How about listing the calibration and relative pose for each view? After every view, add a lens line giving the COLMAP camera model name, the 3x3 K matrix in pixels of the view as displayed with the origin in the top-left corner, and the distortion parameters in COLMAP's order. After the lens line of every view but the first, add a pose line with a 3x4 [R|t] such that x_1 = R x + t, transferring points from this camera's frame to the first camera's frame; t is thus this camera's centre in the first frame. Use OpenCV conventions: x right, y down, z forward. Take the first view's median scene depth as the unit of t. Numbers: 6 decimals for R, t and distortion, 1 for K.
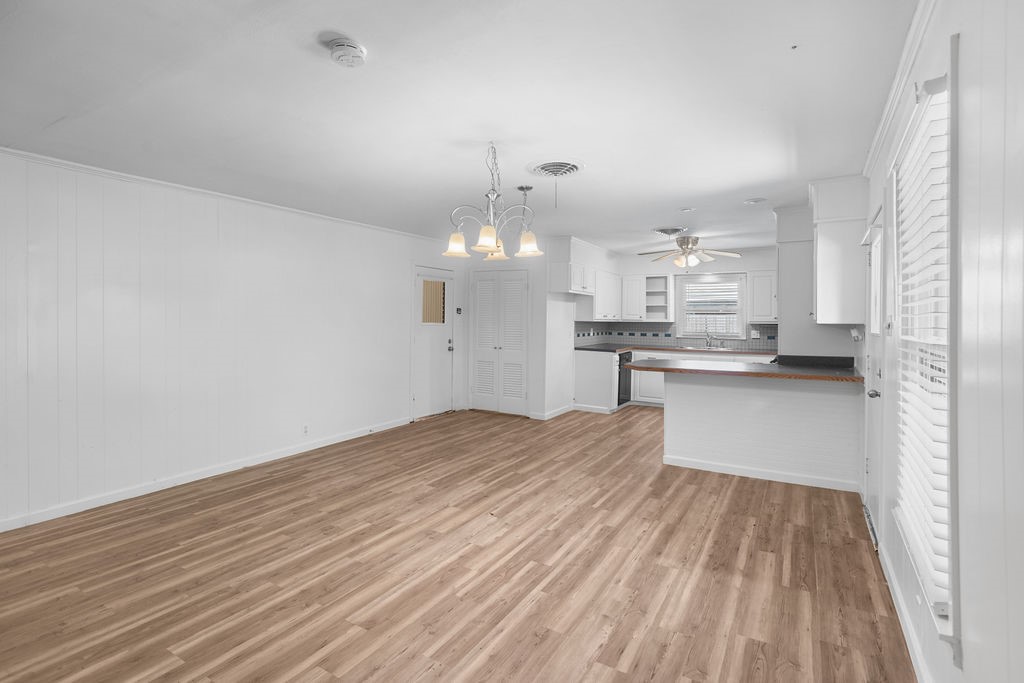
lens RADIAL K [[503.0, 0, 510.6], [0, 503.0, 330.5], [0, 0, 1]] dist [-0.005744, -0.000692]
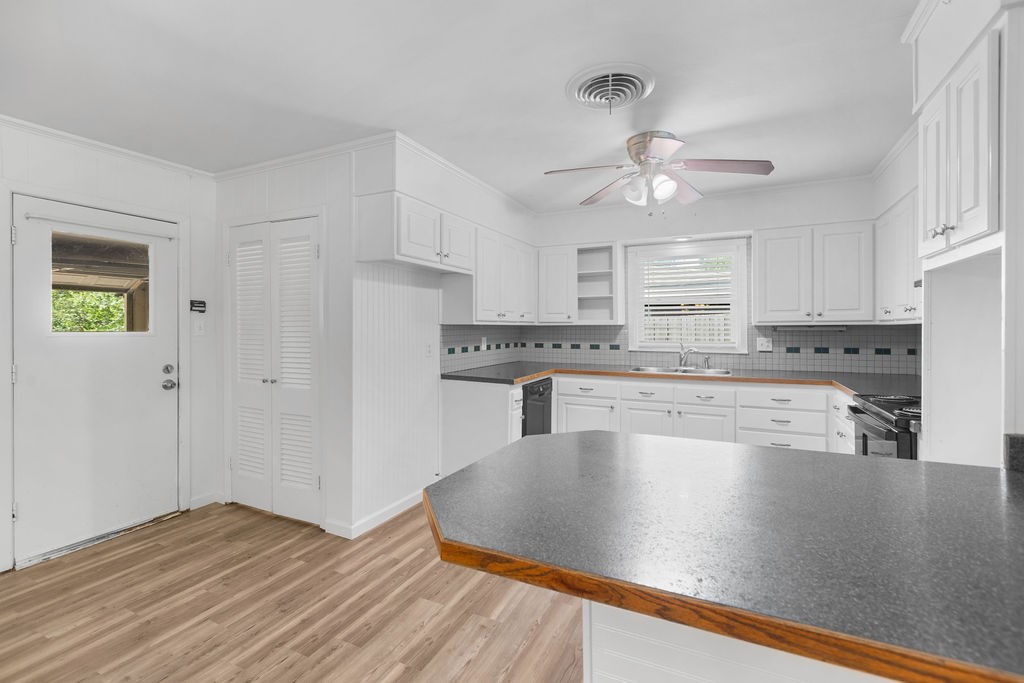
lens RADIAL K [[461.9, 0, 515.8], [0, 461.9, 339.0], [0, 0, 1]] dist [0.005529, -0.003484]
pose [[0.996573, -0.013801, 0.081557, 0.157960], [0.013673, 0.999904, 0.002126, -0.003097], [-0.081579, -0.001004, 0.996666, 0.484282]]
